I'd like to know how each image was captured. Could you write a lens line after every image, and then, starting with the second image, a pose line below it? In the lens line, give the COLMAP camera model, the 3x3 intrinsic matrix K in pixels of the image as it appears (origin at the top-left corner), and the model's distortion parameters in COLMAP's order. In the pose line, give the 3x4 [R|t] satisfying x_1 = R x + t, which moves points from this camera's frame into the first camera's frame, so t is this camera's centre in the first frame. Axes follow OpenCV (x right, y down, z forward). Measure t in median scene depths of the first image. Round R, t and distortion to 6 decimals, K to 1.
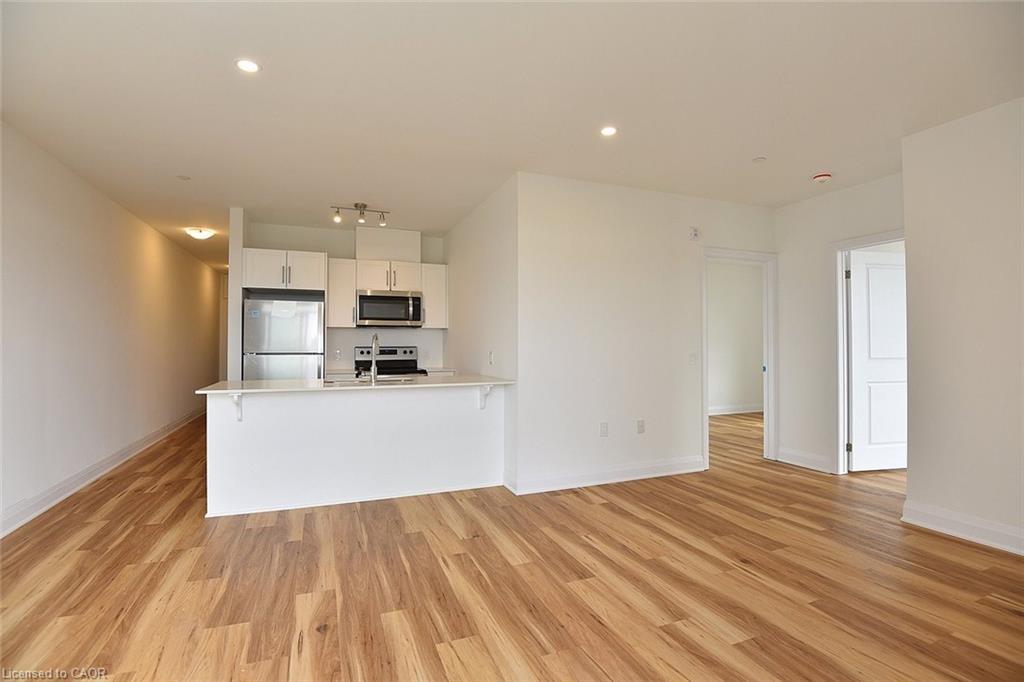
lens RADIAL K [[484.6, 0, 515.3], [0, 484.6, 337.0], [0, 0, 1]] dist [-0.017702, -0.017701]
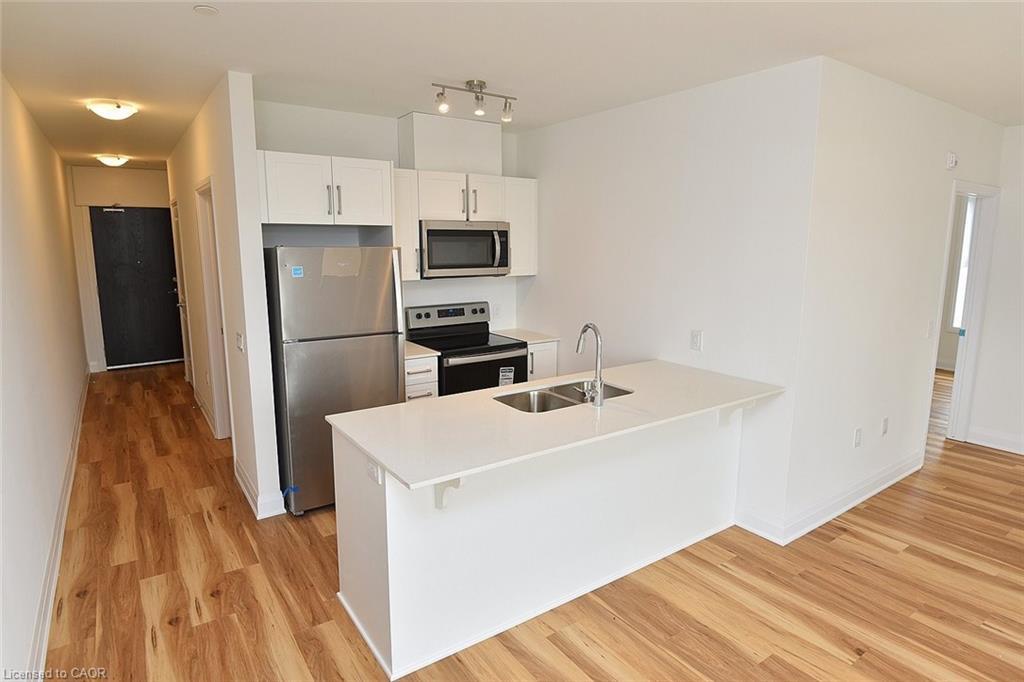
lens RADIAL K [[570.0, 0, 515.7], [0, 570.0, 337.1], [0, 0, 1]] dist [0.018630, -0.038118]
pose [[0.973222, -0.034999, 0.227185, -0.523036], [-0.006852, 0.983484, 0.180865, -0.114208], [-0.229763, -0.177579, 0.956909, 0.322201]]
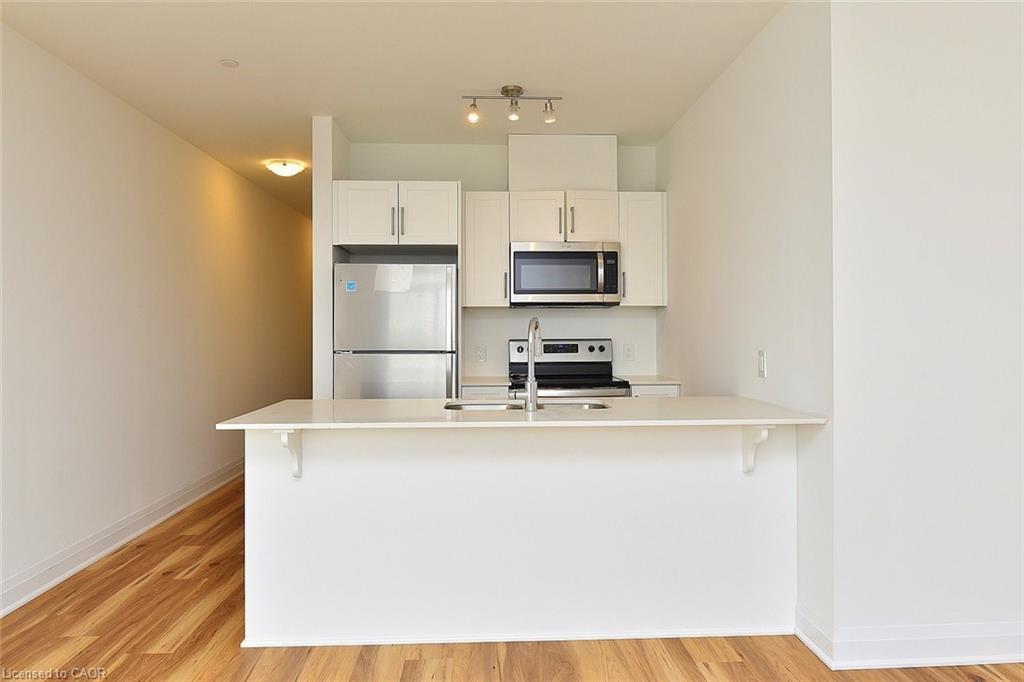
lens RADIAL K [[702.7, 0, 518.5], [0, 702.7, 328.9], [0, 0, 1]] dist [0.042144, -0.052228]
pose [[0.946101, -0.003740, -0.323851, -0.055757], [0.007723, 0.999909, 0.011016, -0.002817], [0.323780, -0.012923, 0.946044, 0.259835]]
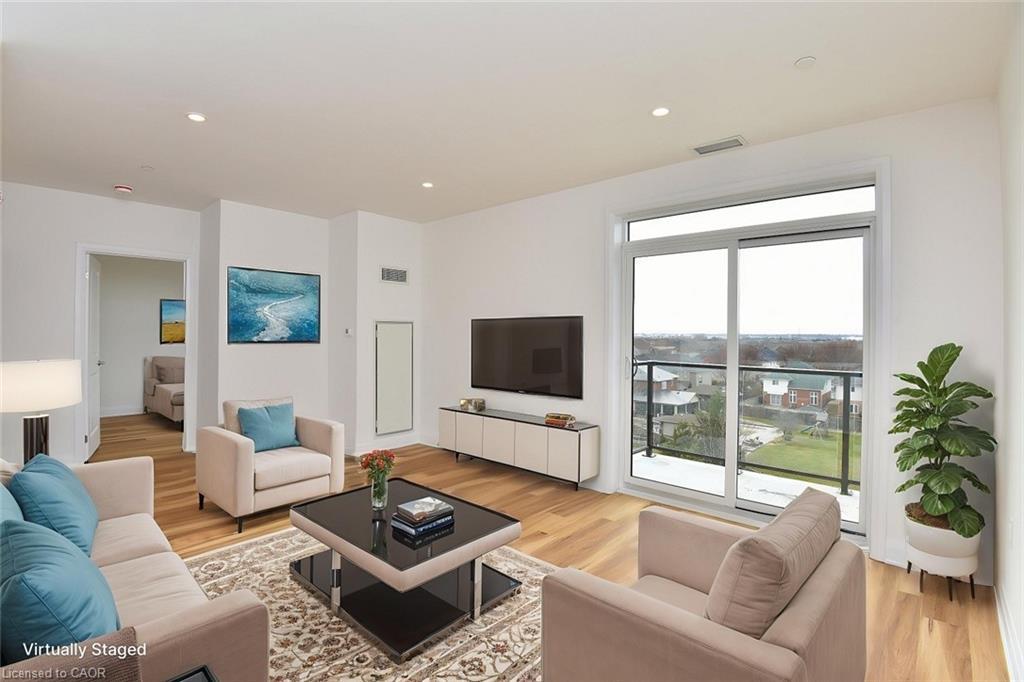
lens RADIAL K [[481.9, 0, 504.1], [0, 481.9, 334.7], [0, 0, 1]] dist [-0.042191, -0.000059]
pose [[-0.437293, -0.005362, 0.899303, -0.676048], [-0.023451, 0.999710, -0.005443, -0.016538], [-0.899014, -0.023470, -0.437292, 0.664720]]
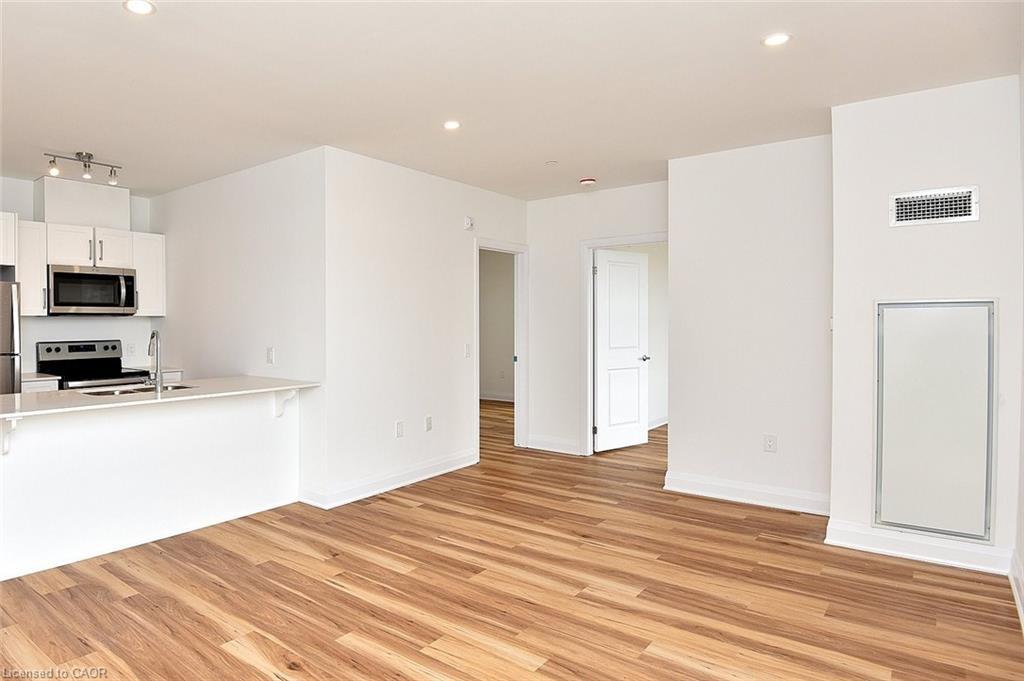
lens RADIAL K [[614.6, 0, 362.0], [0, 614.6, 330.7], [0, 0, 1]] dist [-0.018503, -0.016381]
pose [[0.912262, -0.008325, 0.409524, -0.376275], [-0.003434, 0.999603, 0.027970, -0.034266], [-0.409594, -0.026922, 0.911871, -0.053595]]
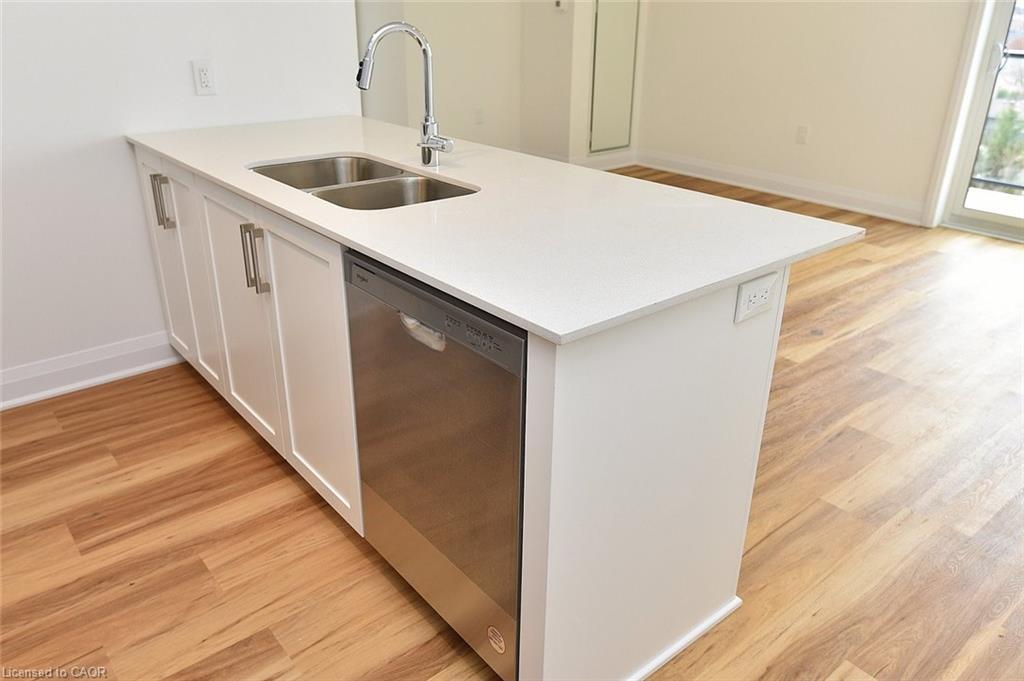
lens RADIAL K [[762.6, 0, 498.9], [0, 762.6, 324.5], [0, 0, 1]] dist [0.003581, -0.008974]
pose [[-0.302174, -0.373460, 0.877051, -0.819397], [-0.019944, 0.922337, 0.385872, -0.018951], [-0.953044, 0.099109, -0.286155, 1.061692]]
